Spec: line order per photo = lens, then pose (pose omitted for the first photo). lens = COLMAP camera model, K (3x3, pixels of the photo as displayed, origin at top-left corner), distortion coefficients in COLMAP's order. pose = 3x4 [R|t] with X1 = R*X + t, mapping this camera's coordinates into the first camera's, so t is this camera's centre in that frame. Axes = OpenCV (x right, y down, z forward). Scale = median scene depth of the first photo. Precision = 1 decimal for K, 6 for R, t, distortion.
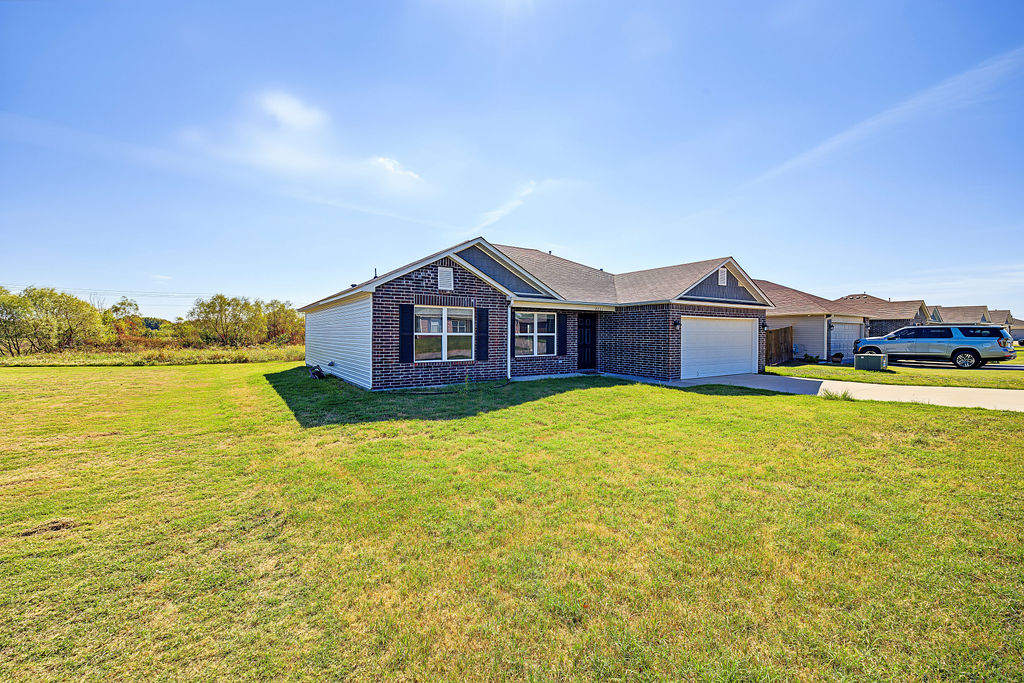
lens RADIAL K [[422.9, 0, 505.2], [0, 422.9, 338.0], [0, 0, 1]] dist [-0.002476, -0.005729]
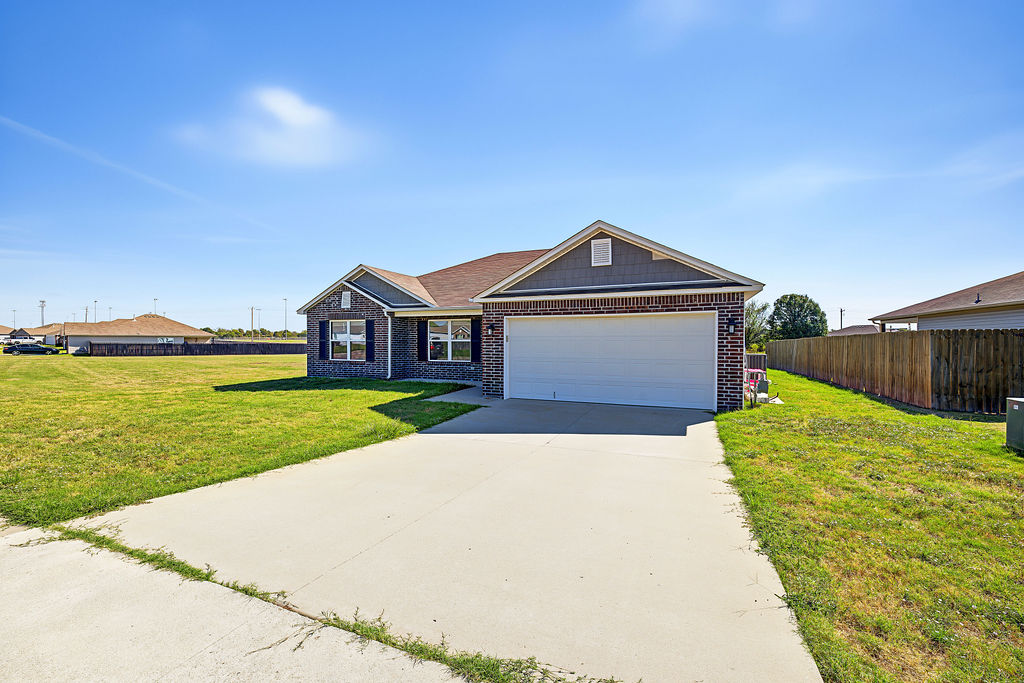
lens RADIAL K [[422.9, 0, 508.6], [0, 422.9, 343.7], [0, 0, 1]] dist [-0.002476, -0.005729]
pose [[0.558021, 0.005481, -0.829809, 1.222129], [-0.005786, 0.999980, 0.002714, -0.005342], [0.829807, 0.003286, 0.558041, 0.644082]]
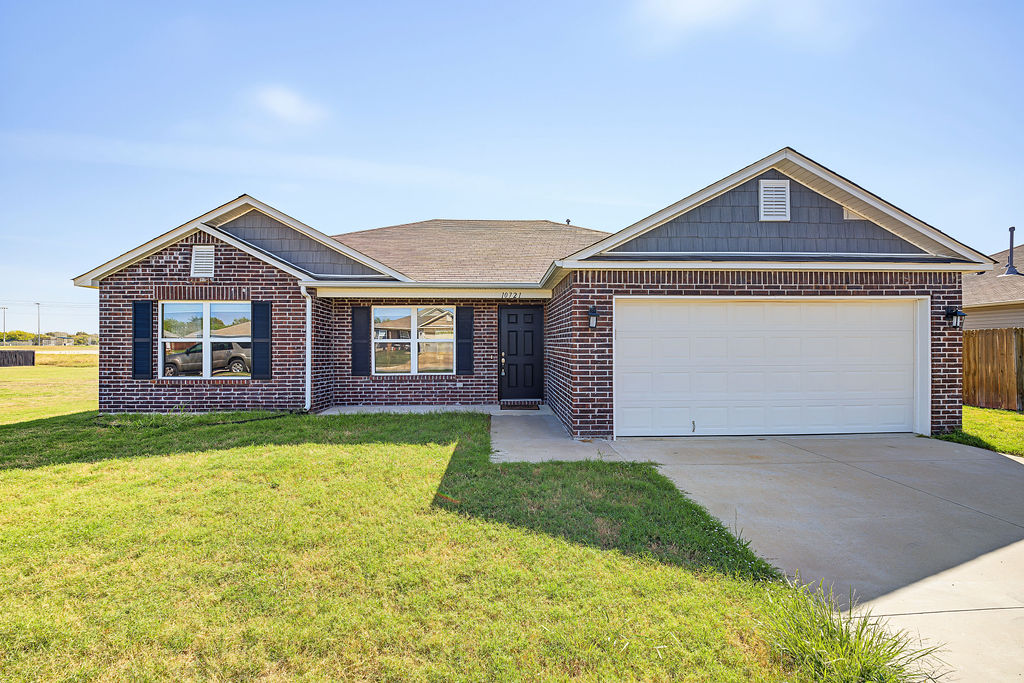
lens RADIAL K [[422.9, 0, 512.0], [0, 422.9, 343.5], [0, 0, 1]] dist [-0.002476, -0.005729]
pose [[0.859149, -0.005974, -0.511690, 0.629428], [-0.001072, 0.999909, -0.013475, 0.004868], [0.511724, 0.012126, 0.859065, 0.631096]]
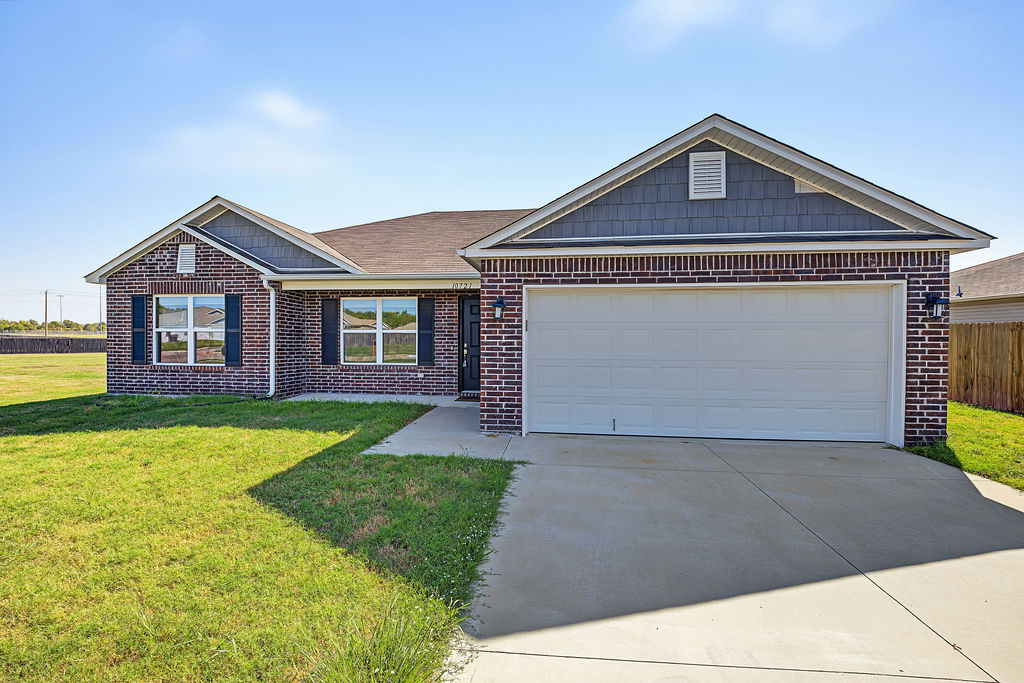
lens RADIAL K [[422.9, 0, 510.5], [0, 422.9, 340.2], [0, 0, 1]] dist [-0.002476, -0.005729]
pose [[0.769367, 0.007218, -0.638766, 0.775247], [-0.008138, 0.999966, 0.001497, 0.002884], [0.638755, 0.004046, 0.769400, 0.748802]]
